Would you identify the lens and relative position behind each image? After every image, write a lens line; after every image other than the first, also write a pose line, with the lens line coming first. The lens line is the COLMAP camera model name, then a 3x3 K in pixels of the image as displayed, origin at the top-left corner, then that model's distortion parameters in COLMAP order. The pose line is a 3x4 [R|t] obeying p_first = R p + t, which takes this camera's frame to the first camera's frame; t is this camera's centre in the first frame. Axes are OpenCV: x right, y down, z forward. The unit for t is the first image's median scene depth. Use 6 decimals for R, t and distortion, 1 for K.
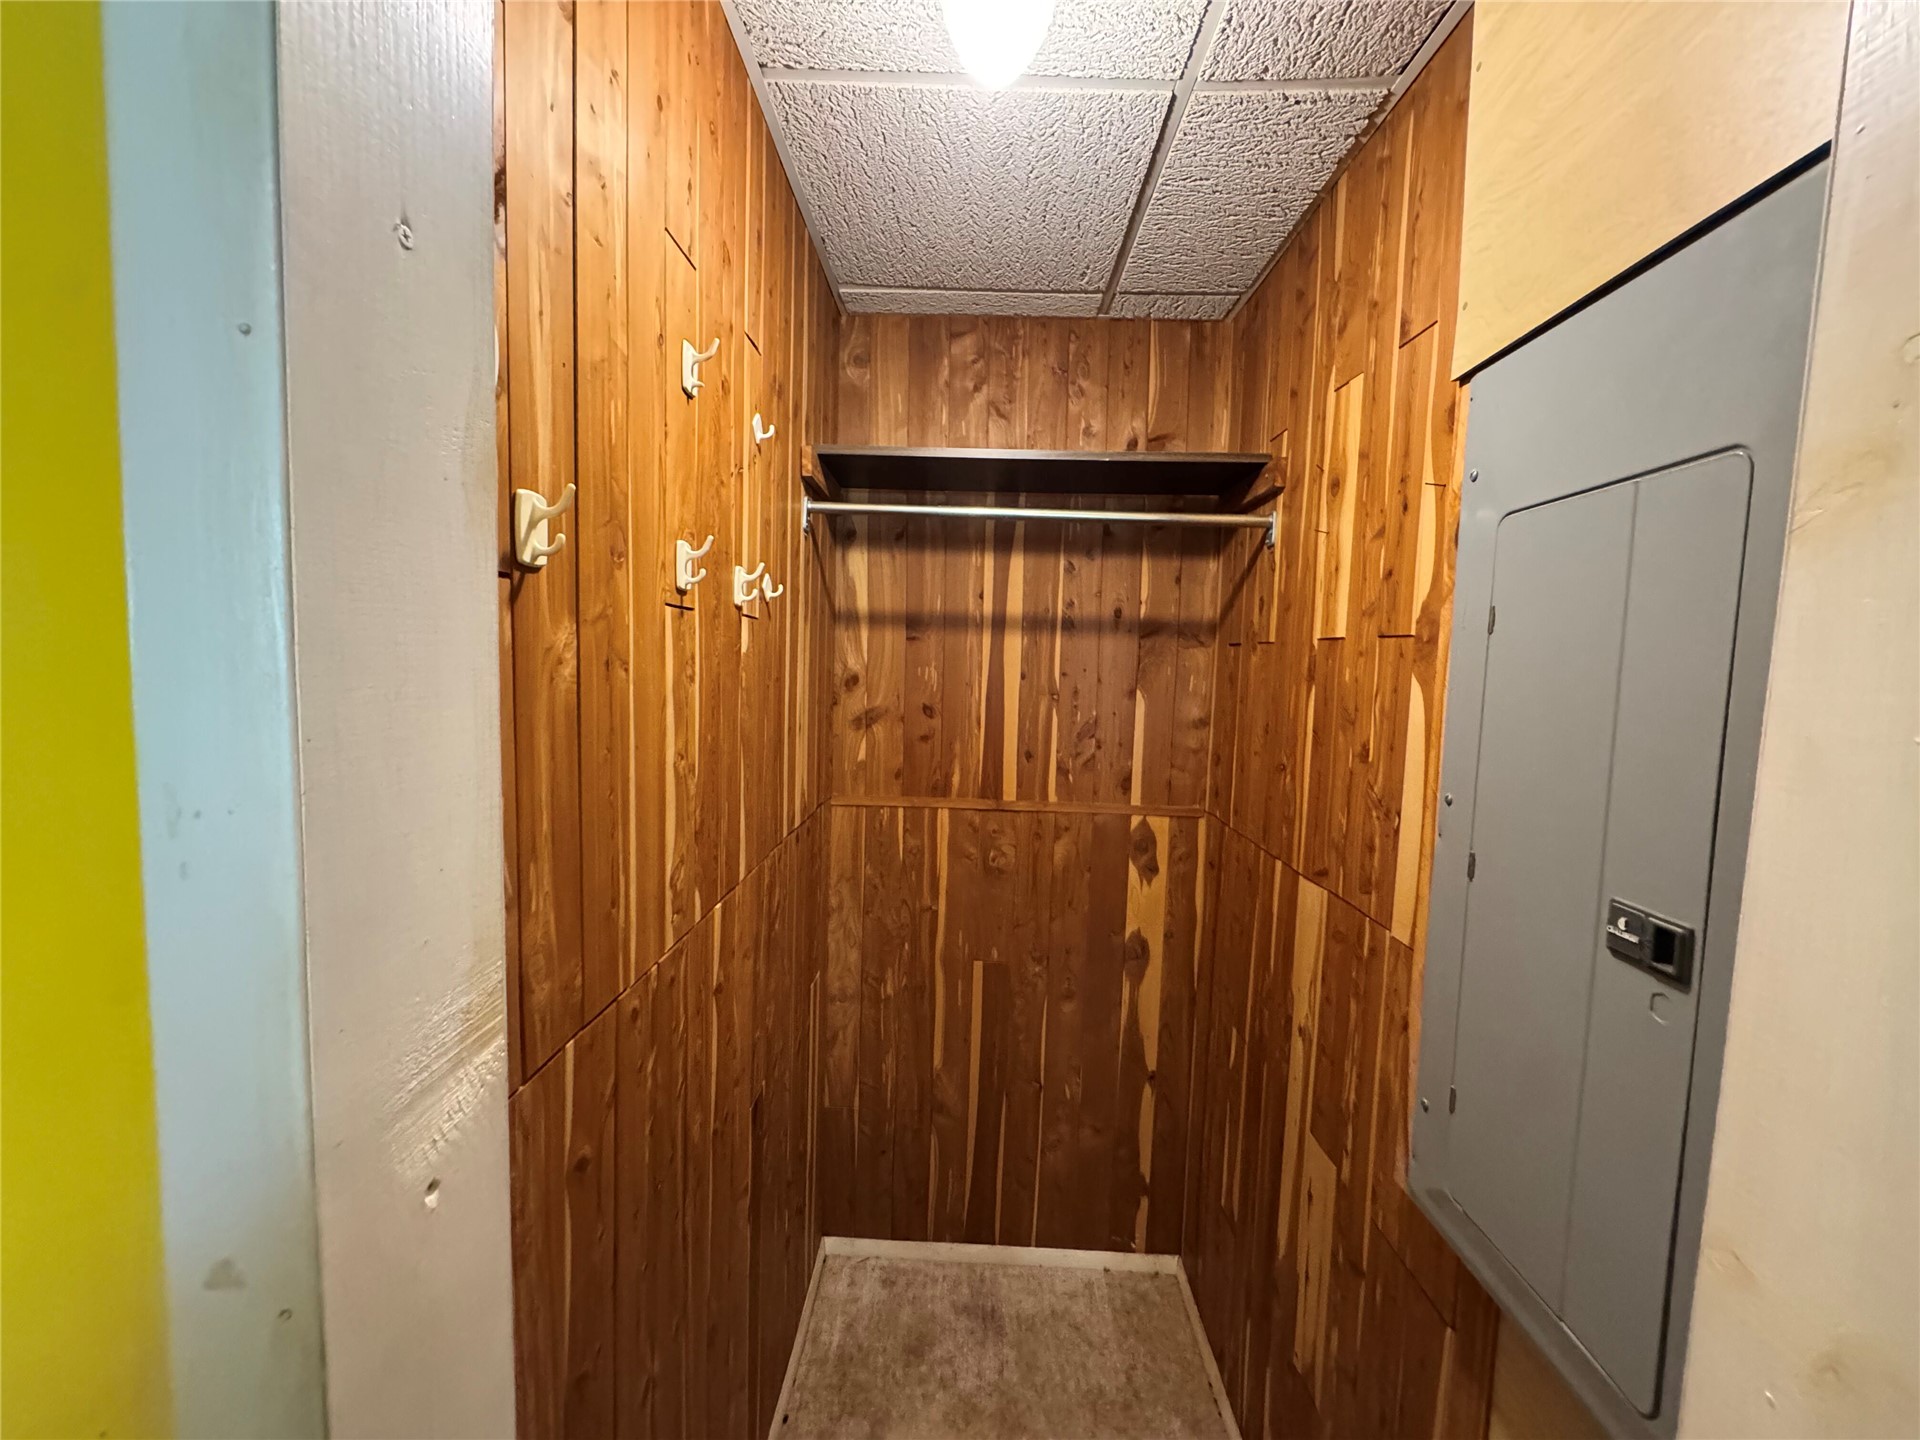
lens RADIAL K [[769.6, 0, 960.0], [0, 769.6, 720.0], [0, 0, 1]] dist [-0.002464, 0.000919]
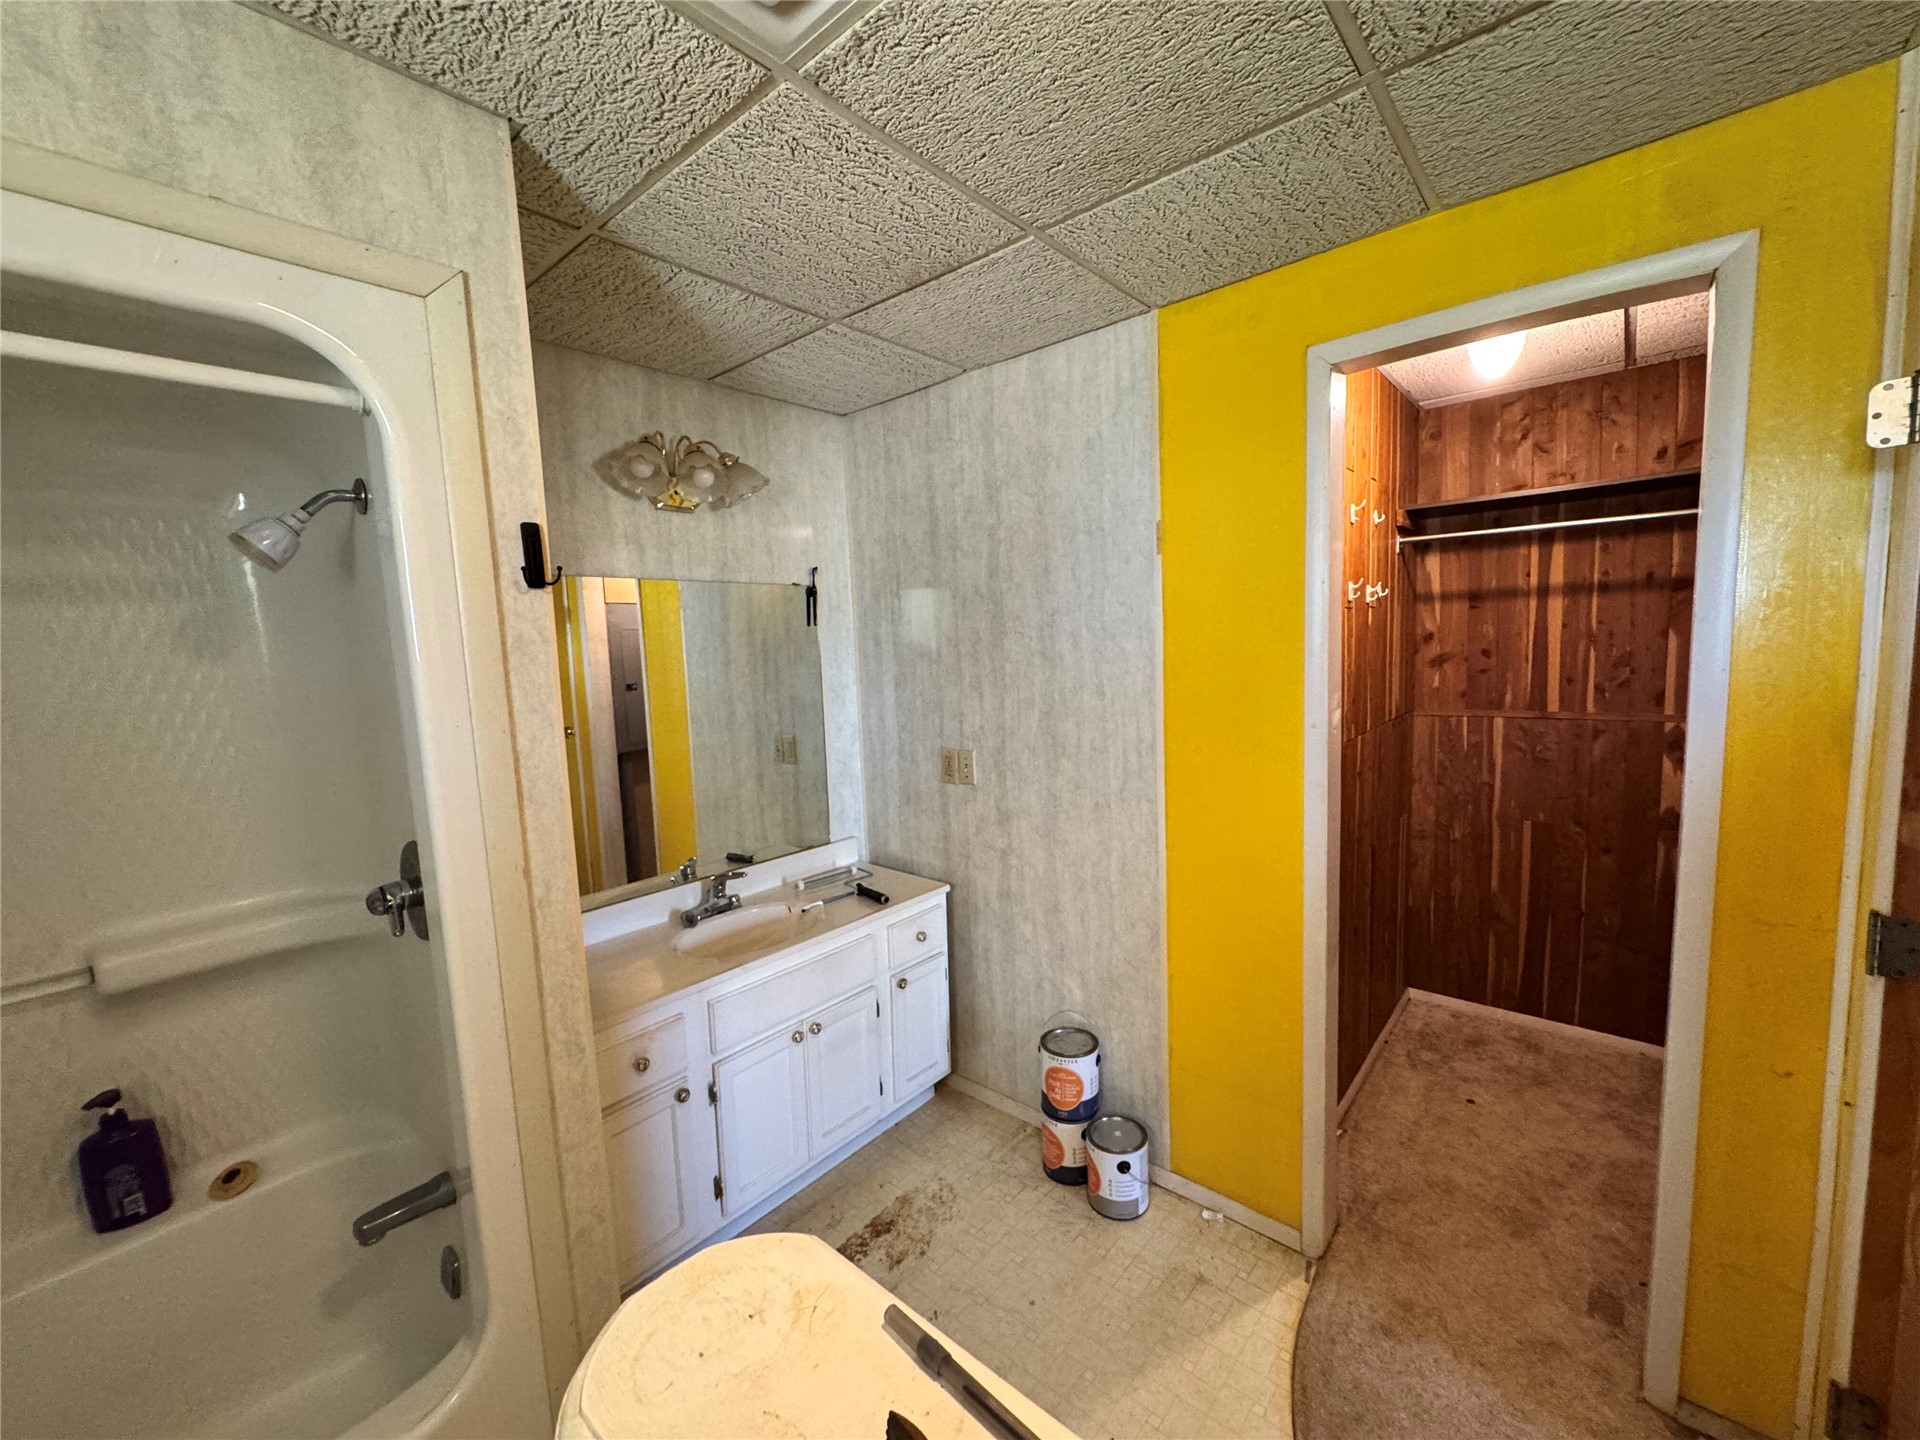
lens RADIAL K [[769.6, 0, 960.0], [0, 769.6, 720.0], [0, 0, 1]] dist [-0.002464, 0.000919]
pose [[0.771952, 0.002472, -0.635676, 0.124527], [0.016396, 0.999582, 0.023798, 0.067939], [0.635469, -0.028794, 0.771589, -0.861086]]
